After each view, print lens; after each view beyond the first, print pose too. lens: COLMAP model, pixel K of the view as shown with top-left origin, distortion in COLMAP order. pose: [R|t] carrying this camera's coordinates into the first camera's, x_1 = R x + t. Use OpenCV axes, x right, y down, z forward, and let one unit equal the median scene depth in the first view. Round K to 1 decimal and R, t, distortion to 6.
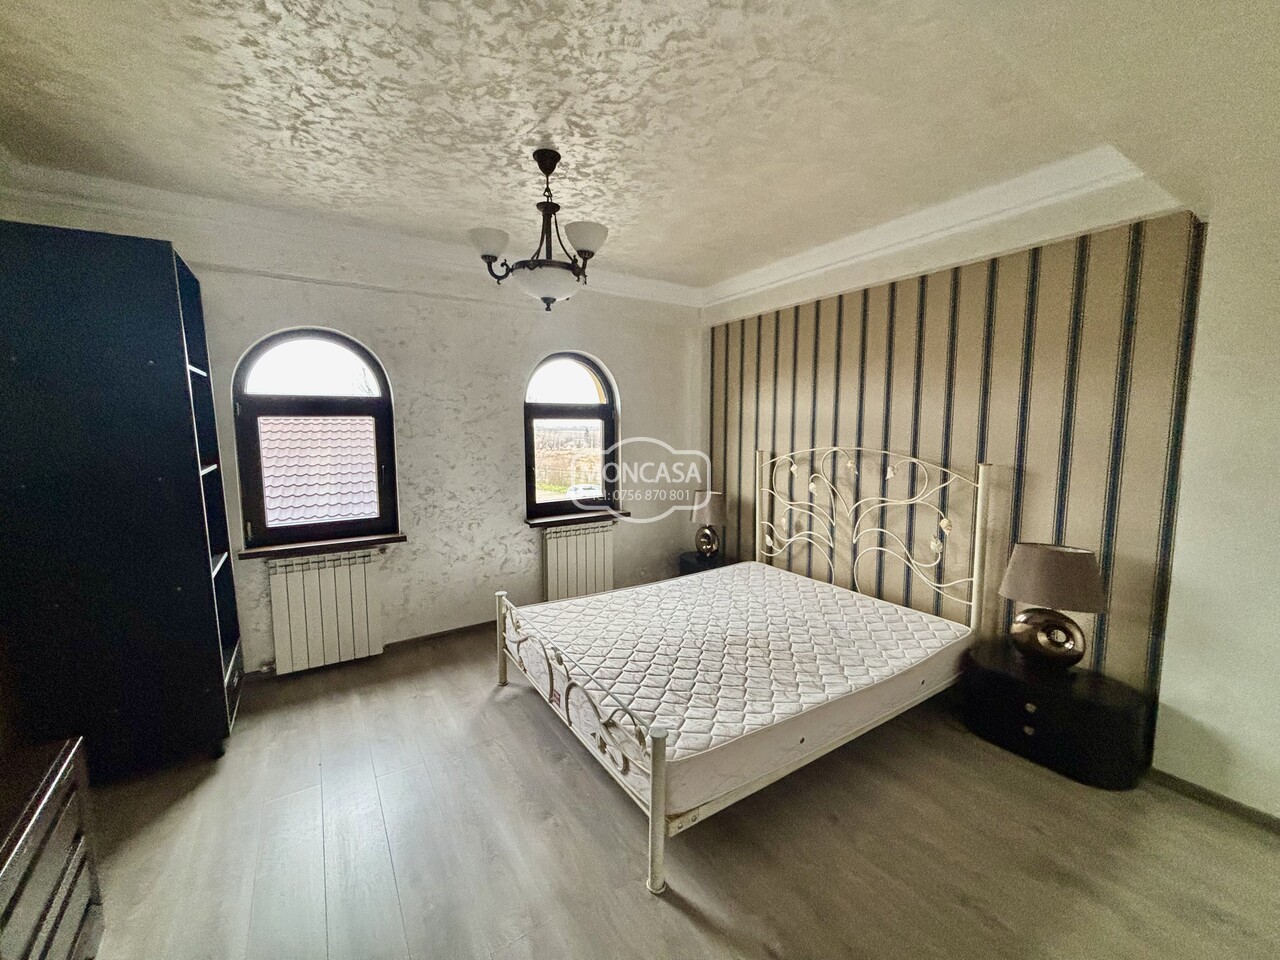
lens RADIAL K [[510.6, 0, 639.2], [0, 510.6, 476.7], [0, 0, 1]] dist [-0.010753, -0.000137]
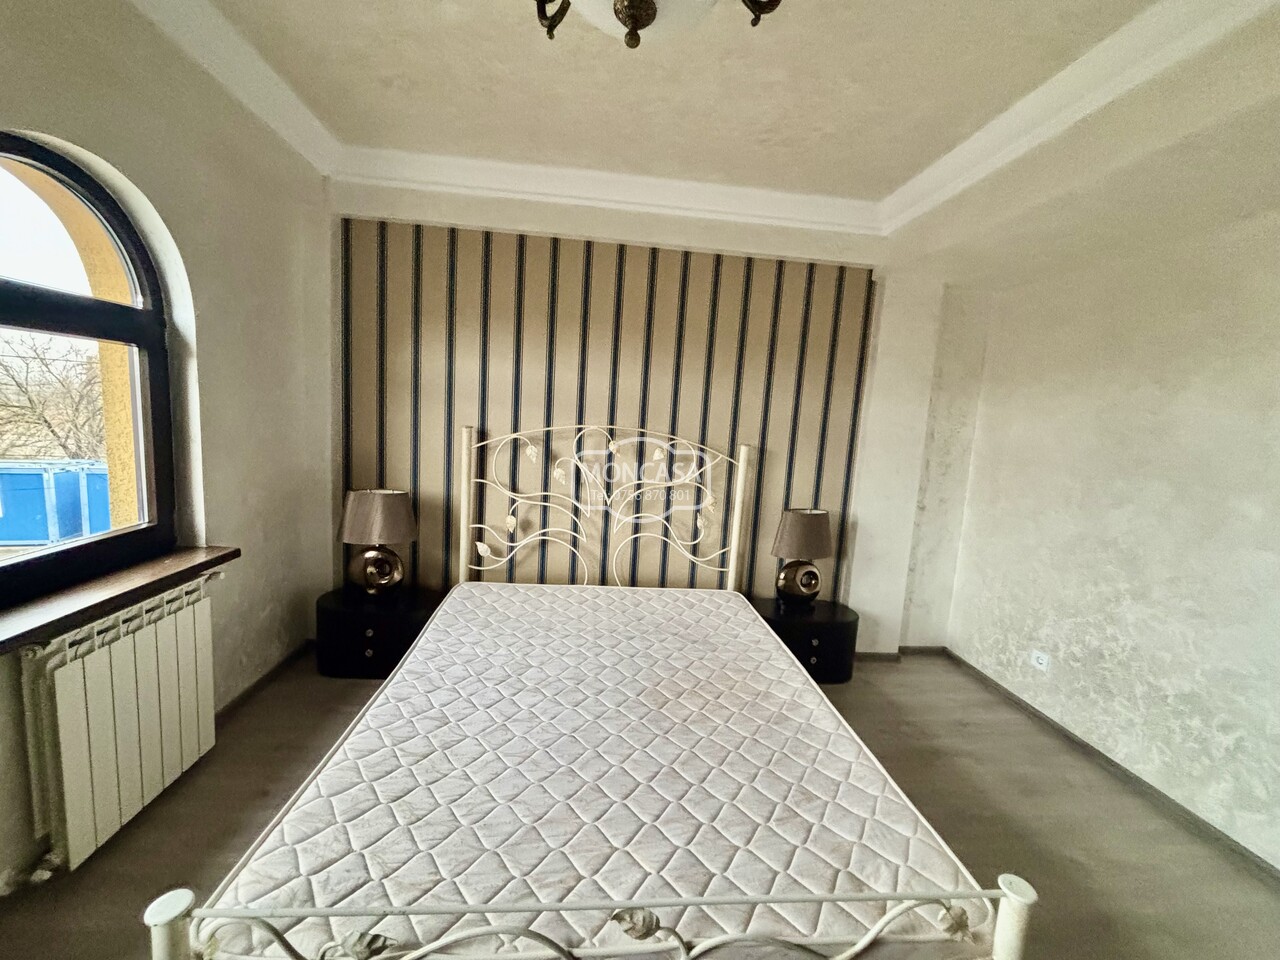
lens RADIAL K [[524.6, 0, 646.3], [0, 524.6, 472.6], [0, 0, 1]] dist [-0.002927, -0.000382]
pose [[0.459074, -0.077433, 0.885017, -0.327722], [0.019258, 0.996828, 0.077226, -0.042081], [-0.888189, -0.018409, 0.459109, 0.489560]]
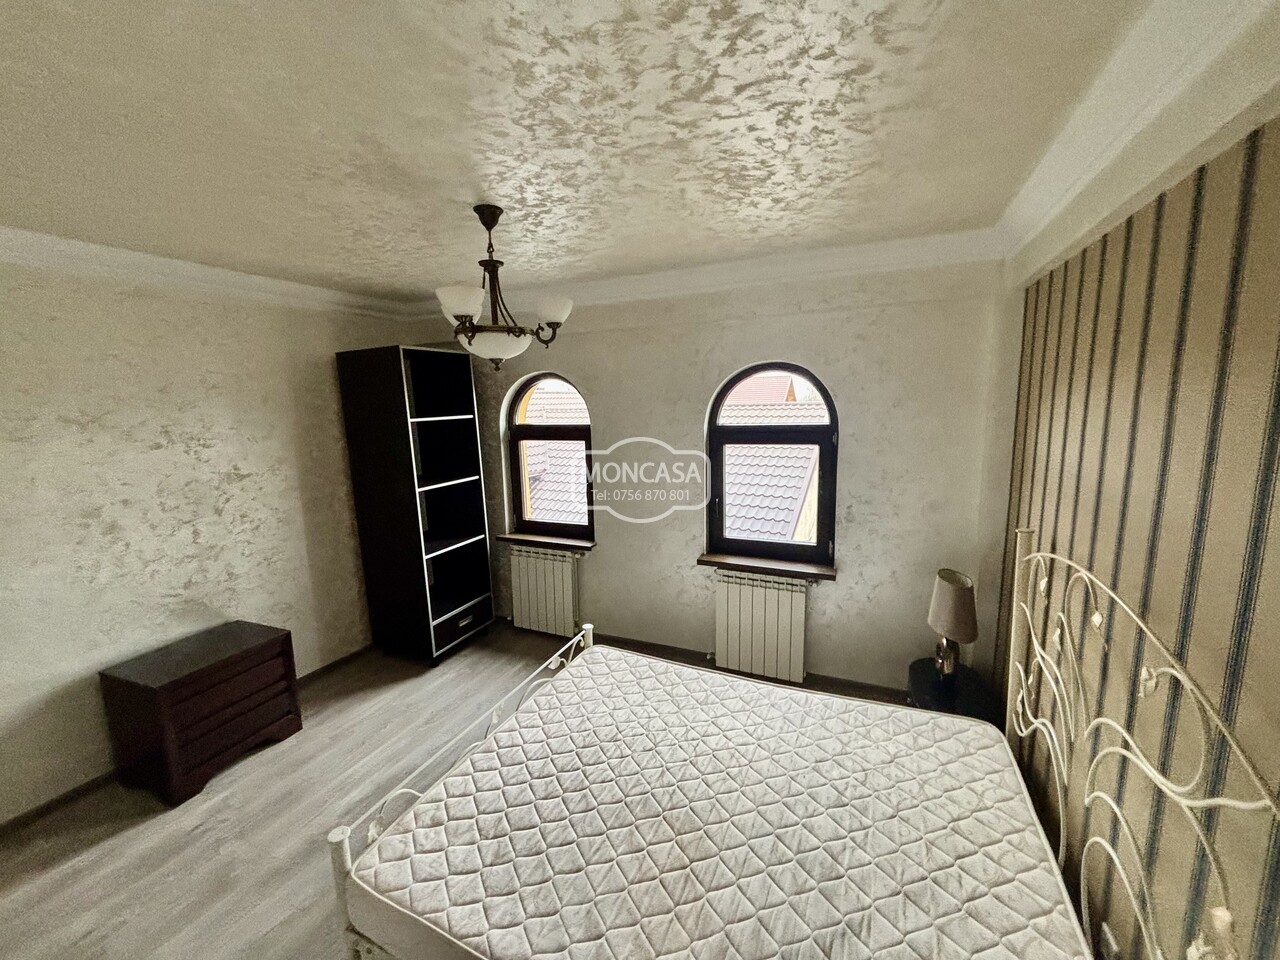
lens RADIAL K [[510.6, 0, 639.2], [0, 510.6, 476.7], [0, 0, 1]] dist [-0.010753, -0.000137]
pose [[0.548429, 0.112569, -0.828585, 0.489561], [-0.064492, 0.993640, 0.092306, -0.141635], [0.833706, 0.002814, 0.552201, 0.421711]]
